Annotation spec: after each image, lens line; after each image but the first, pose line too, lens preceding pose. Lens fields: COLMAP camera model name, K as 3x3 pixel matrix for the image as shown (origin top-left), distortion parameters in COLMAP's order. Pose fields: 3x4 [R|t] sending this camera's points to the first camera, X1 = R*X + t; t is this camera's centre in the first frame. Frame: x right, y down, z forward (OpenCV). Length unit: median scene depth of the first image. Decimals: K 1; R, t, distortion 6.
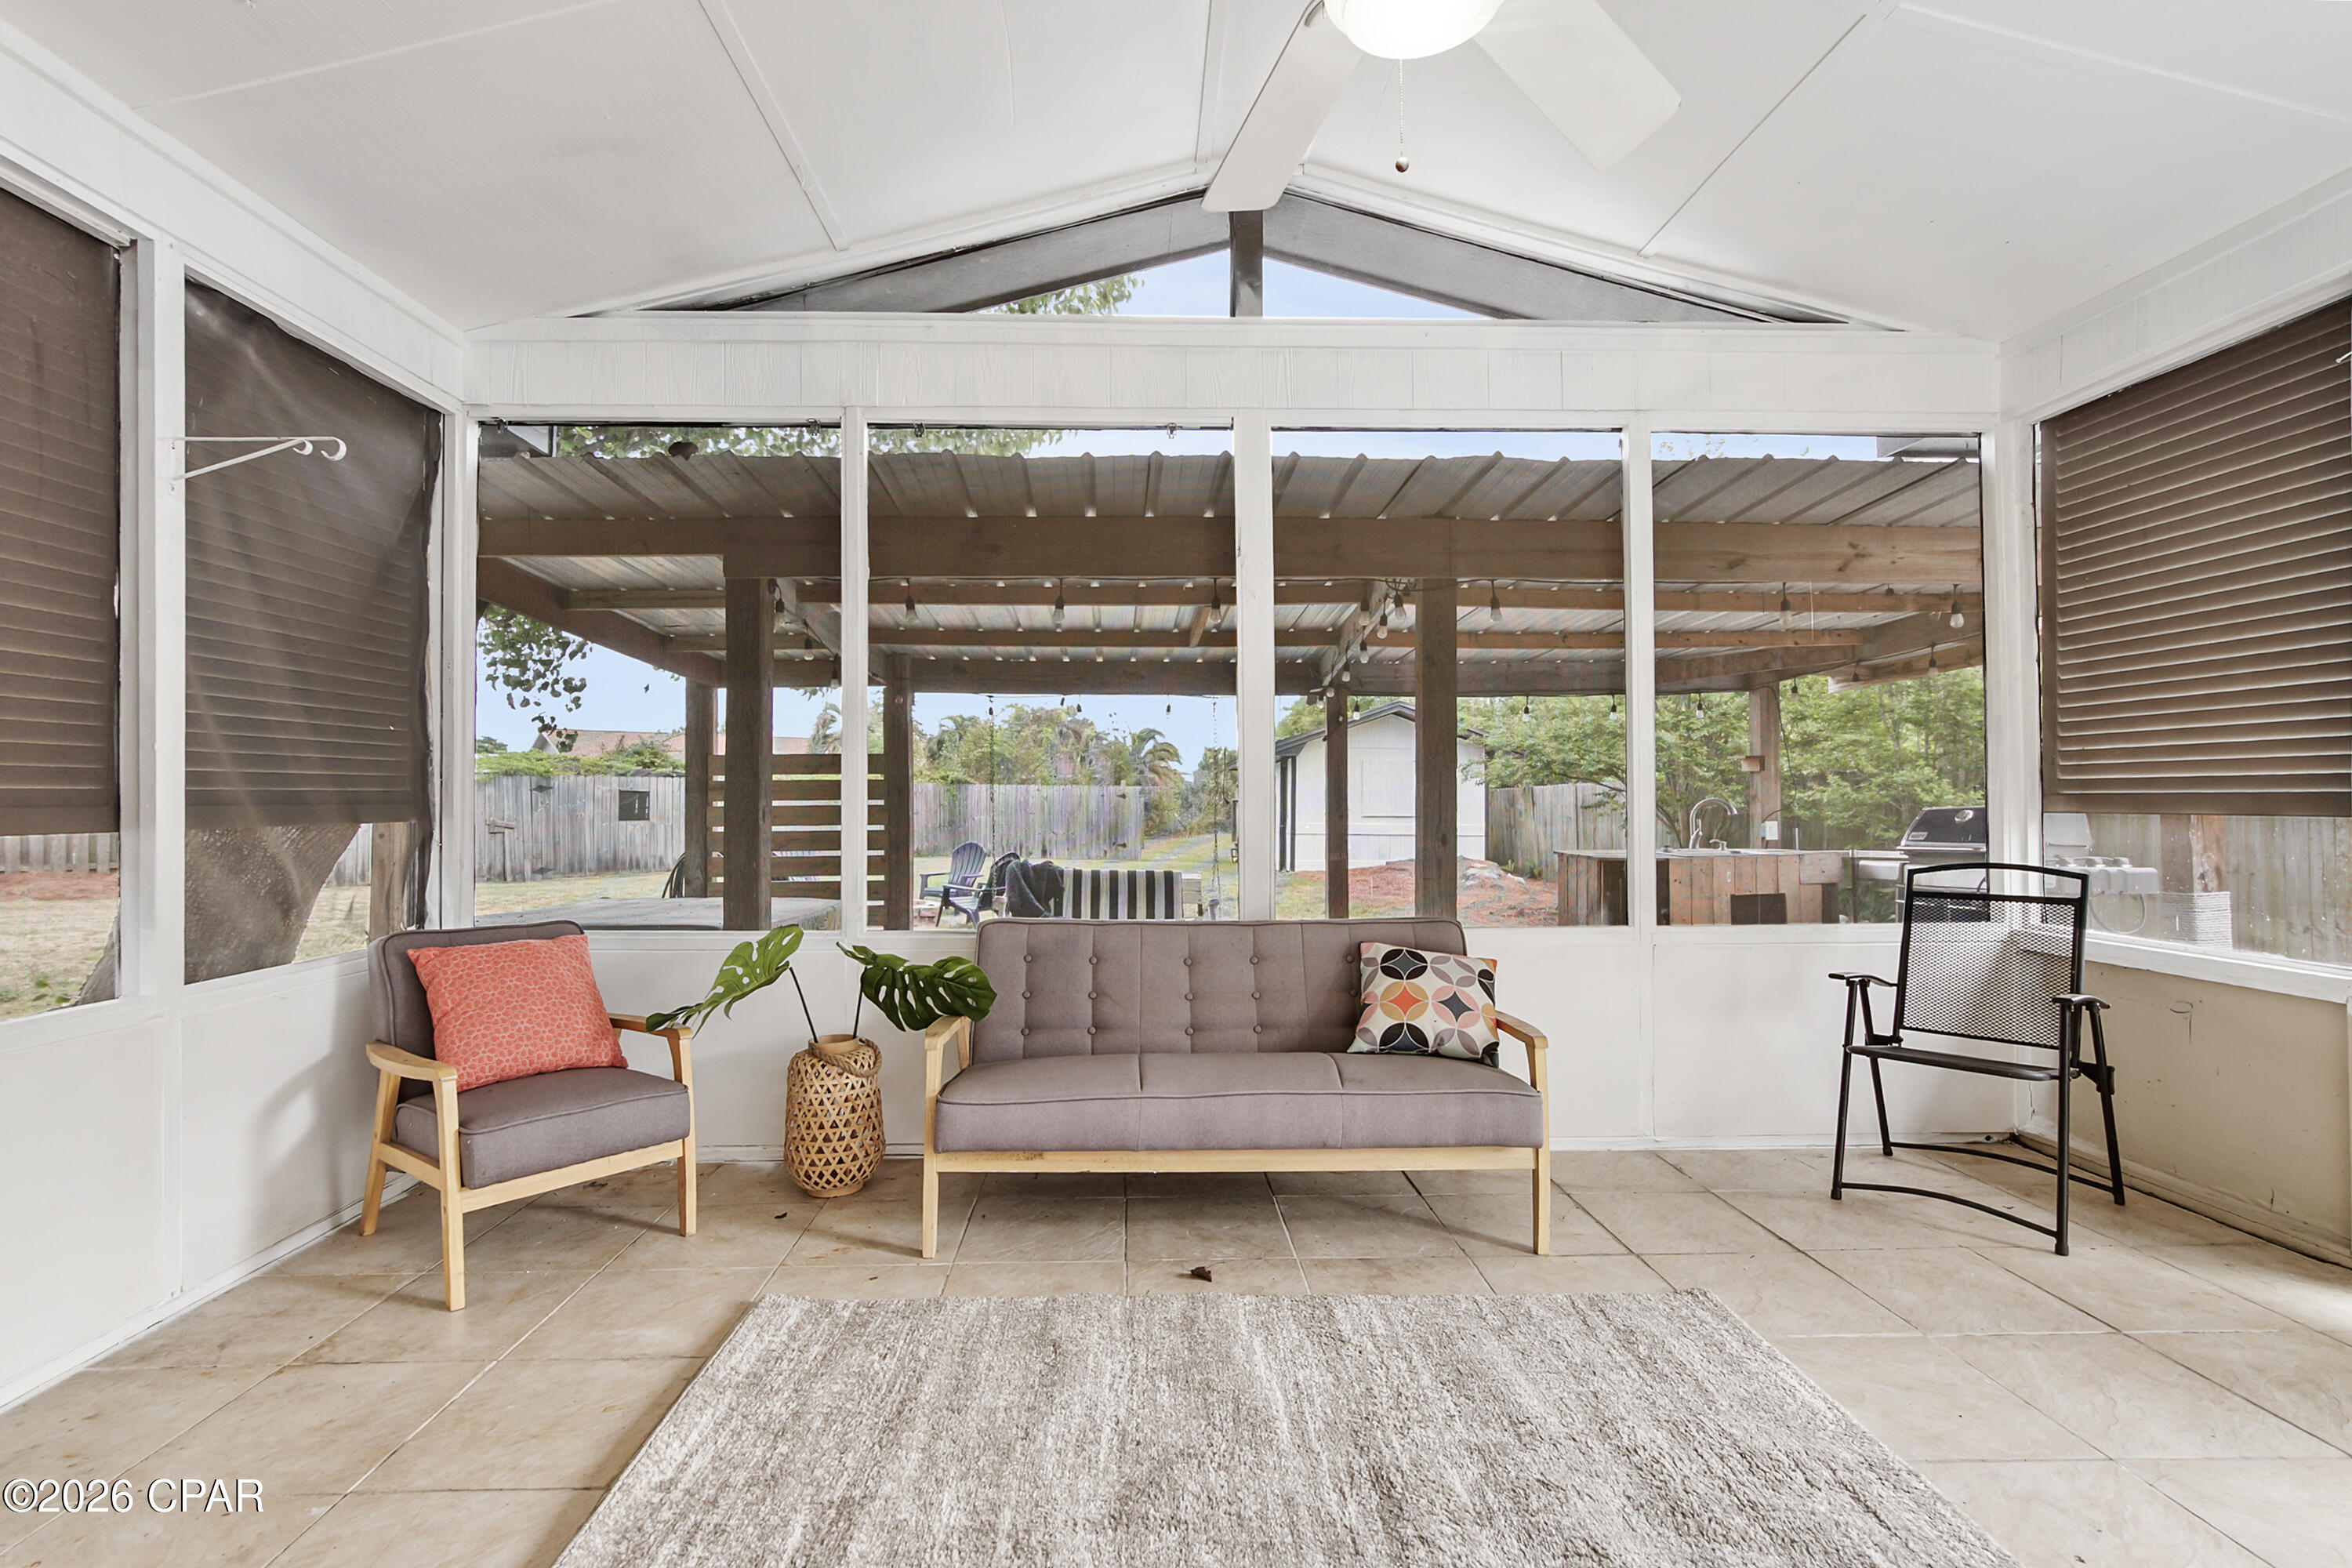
lens RADIAL K [[1071.3, 0, 1160.9], [0, 1071.3, 786.5], [0, 0, 1]] dist [-0.012305, 0.007461]
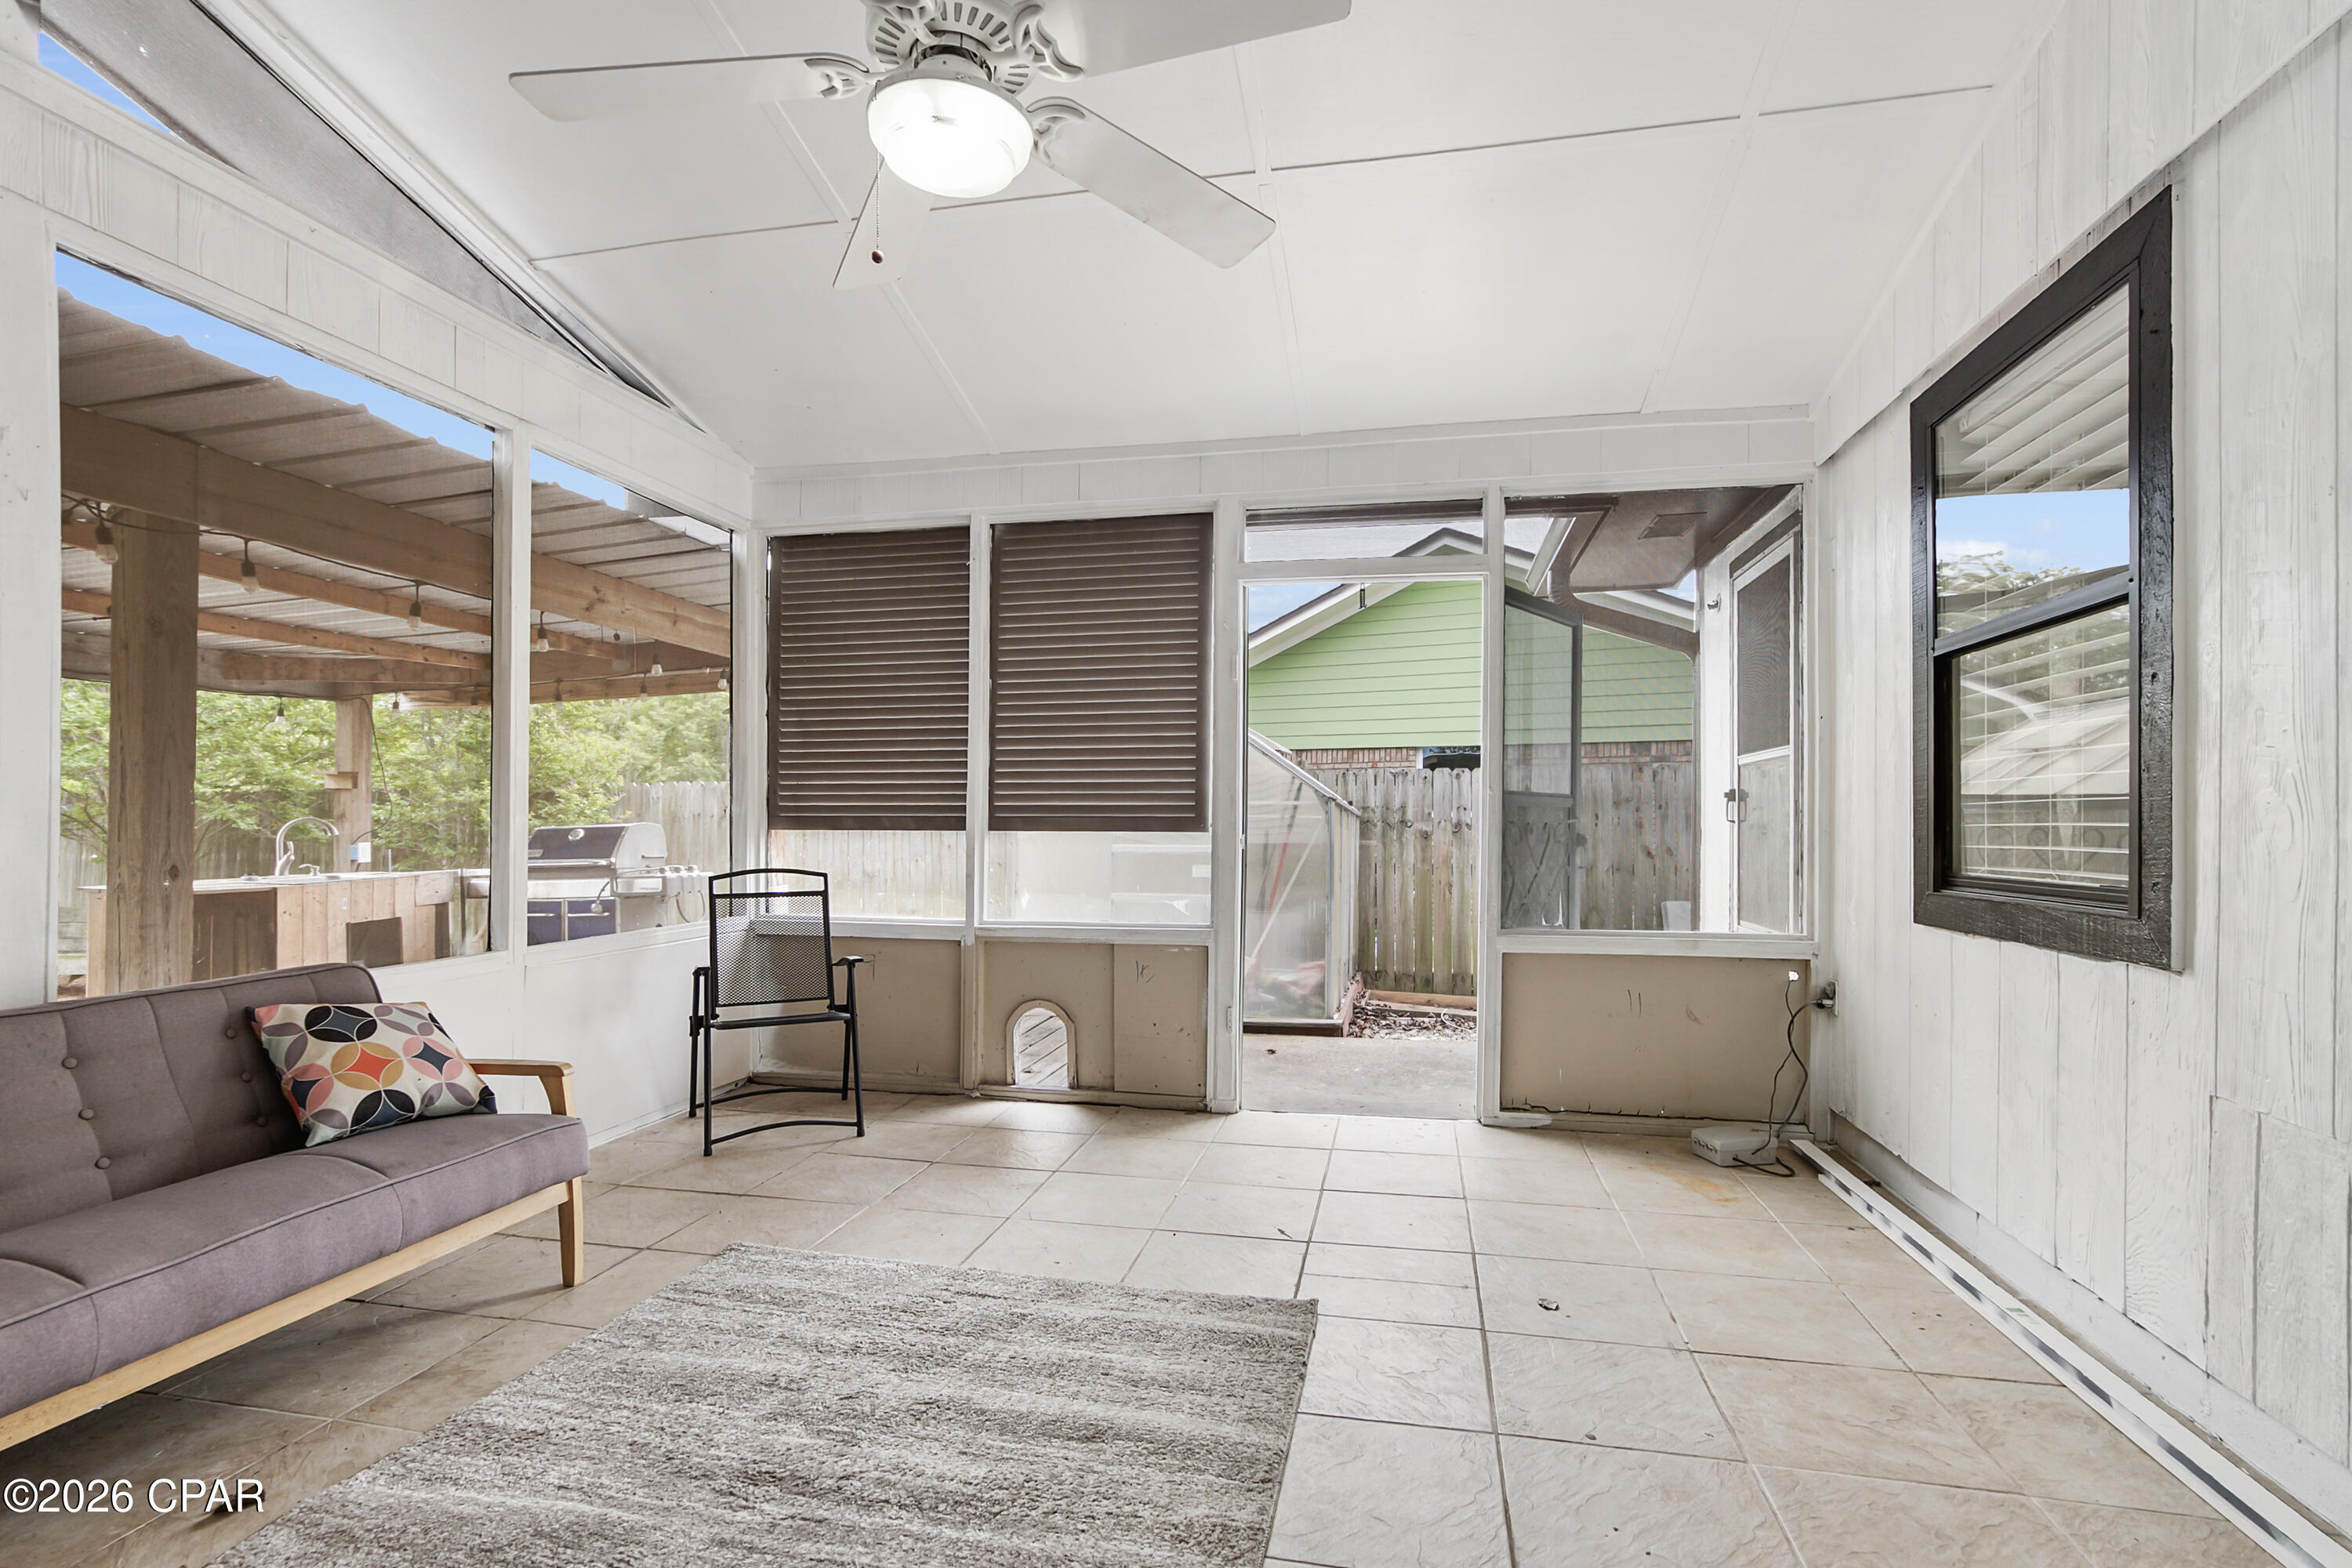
lens RADIAL K [[1123.3, 0, 1116.0], [0, 1123.3, 812.0], [0, 0, 1]] dist [0.000535, 0.000148]
pose [[0.268470, 0.009186, 0.963244, -0.443599], [-0.014334, 0.999882, -0.005540, 0.004083], [-0.963182, -0.012319, 0.268570, 0.223857]]
